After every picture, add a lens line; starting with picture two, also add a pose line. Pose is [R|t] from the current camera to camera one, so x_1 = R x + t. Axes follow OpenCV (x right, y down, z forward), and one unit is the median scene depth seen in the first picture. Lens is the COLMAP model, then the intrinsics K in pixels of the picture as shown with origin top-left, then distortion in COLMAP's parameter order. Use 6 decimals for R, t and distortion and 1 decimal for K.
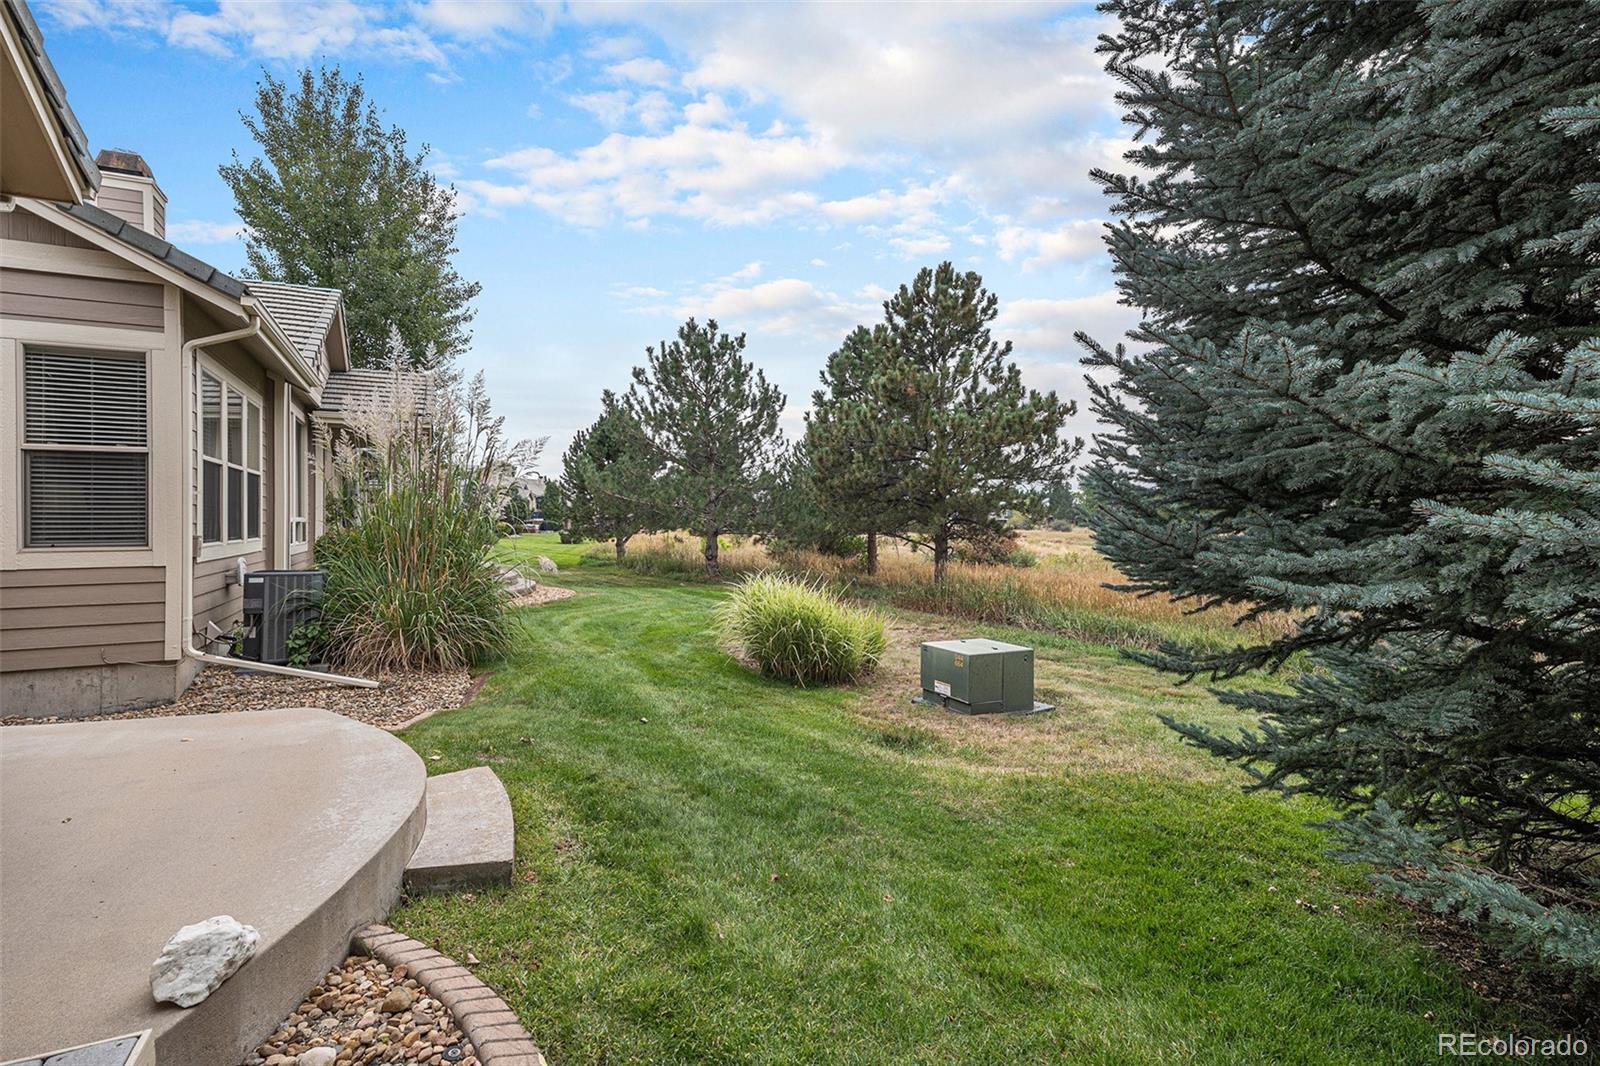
lens RADIAL K [[760.6, 0, 792.8], [0, 760.6, 531.0], [0, 0, 1]] dist [0.015182, -0.002699]
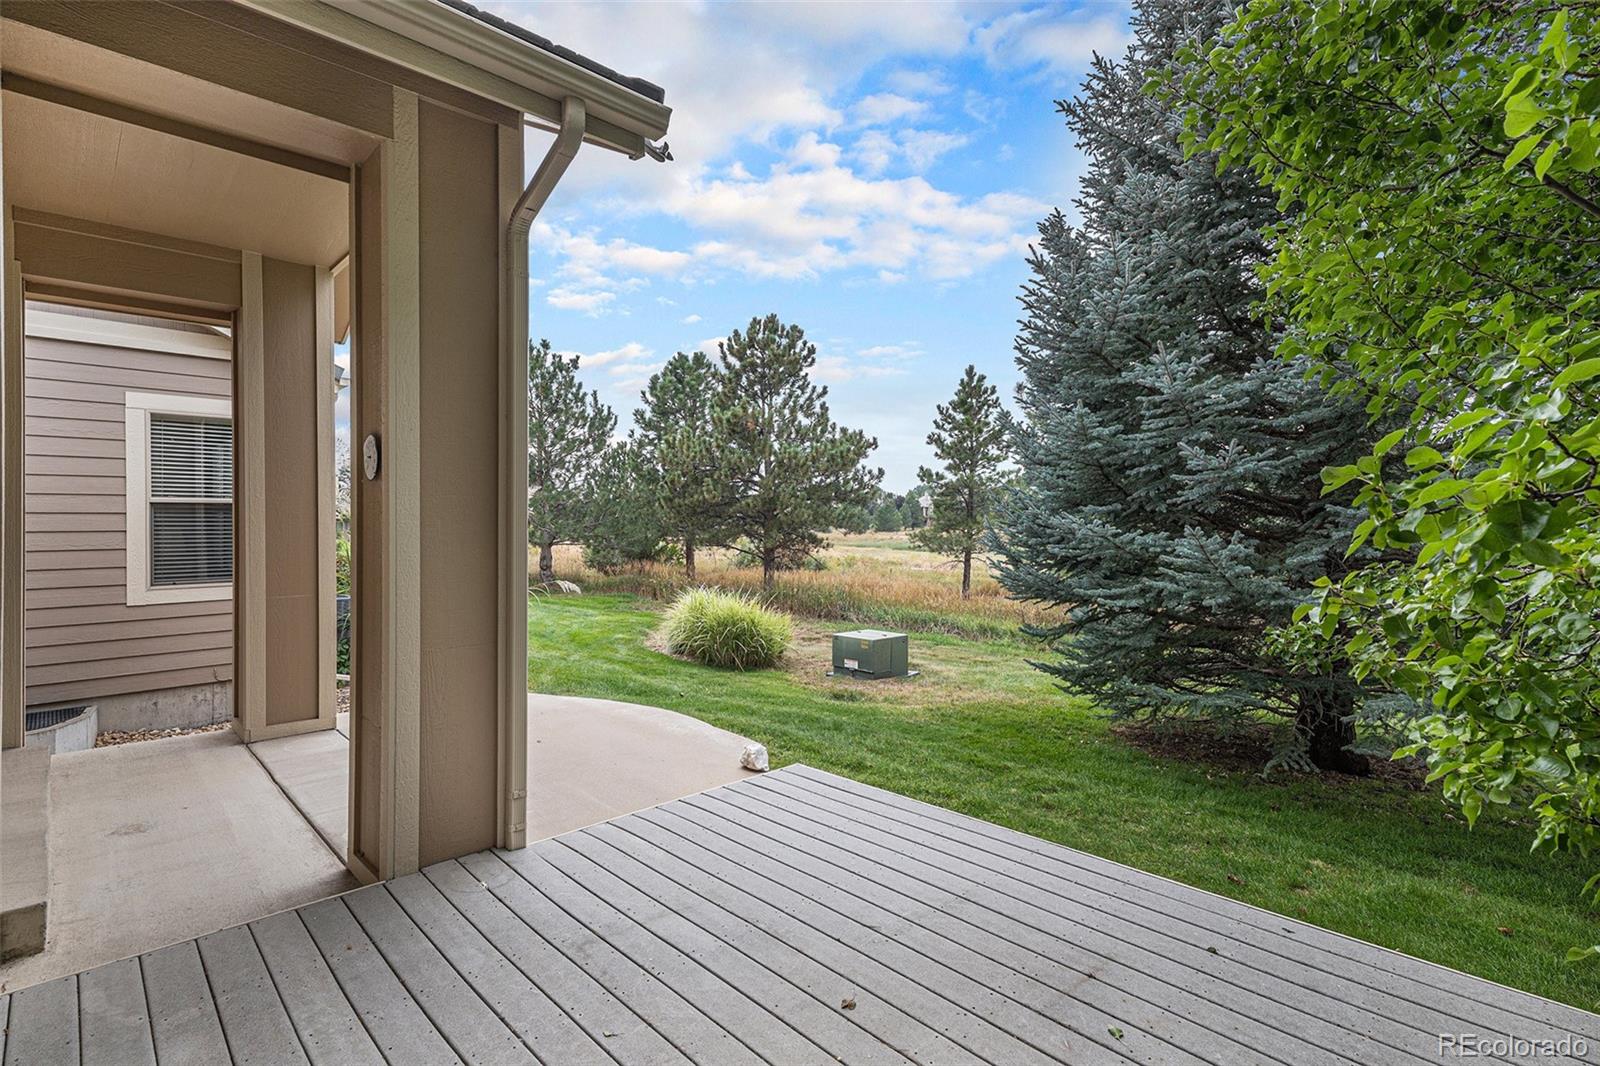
lens RADIAL K [[760.6, 0, 806.7], [0, 760.6, 530.1], [0, 0, 1]] dist [0.015182, -0.002699]
pose [[0.947978, -0.001611, 0.318331, -0.127785], [0.002393, 0.999995, -0.002067, -0.018041], [-0.318326, 0.002722, 0.947977, -0.132891]]
